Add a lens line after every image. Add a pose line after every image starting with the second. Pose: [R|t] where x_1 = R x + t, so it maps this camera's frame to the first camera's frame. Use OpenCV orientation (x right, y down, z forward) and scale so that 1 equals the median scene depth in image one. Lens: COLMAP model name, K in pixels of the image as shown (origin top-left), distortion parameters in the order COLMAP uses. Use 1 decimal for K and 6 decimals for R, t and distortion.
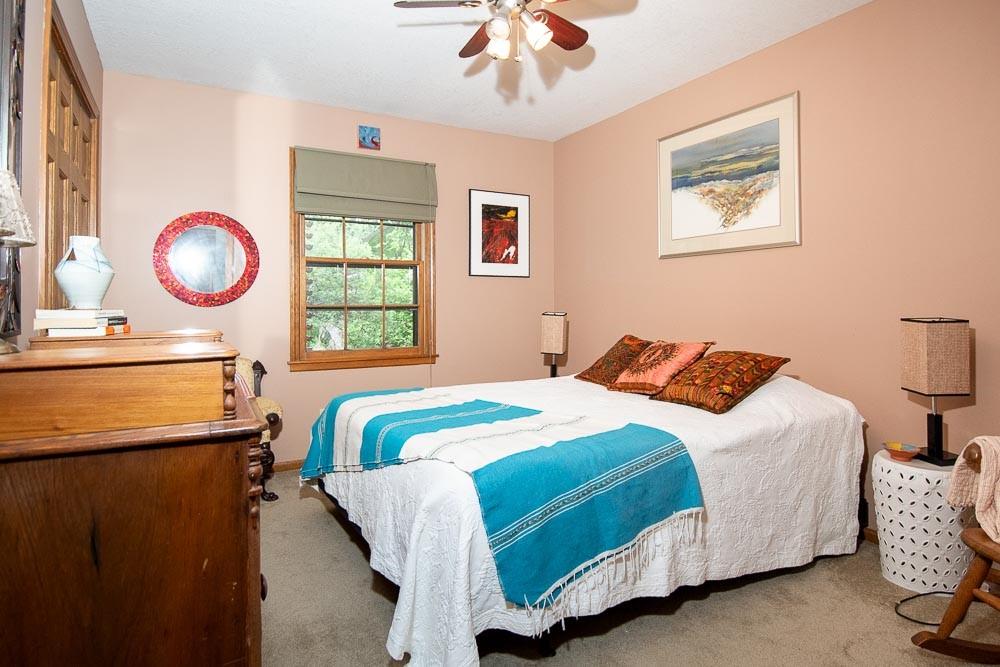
lens RADIAL K [[538.3, 0, 499.9], [0, 538.3, 331.7], [0, 0, 1]] dist [-0.003318, -0.000762]
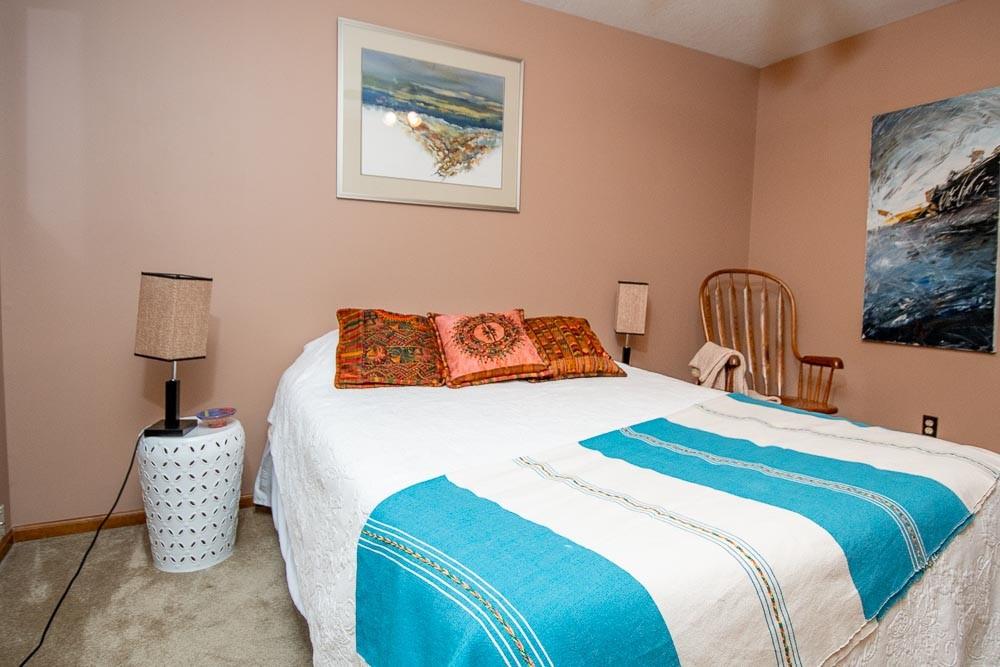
lens RADIAL K [[626.8, 0, 500.0], [0, 626.8, 333.6], [0, 0, 1]] dist [0.008151, 0.001267]
pose [[-0.001914, -0.096103, 0.995370, -0.608008], [0.024099, 0.995078, 0.096121, -0.039949], [-0.999708, 0.024172, 0.000411, 0.932247]]
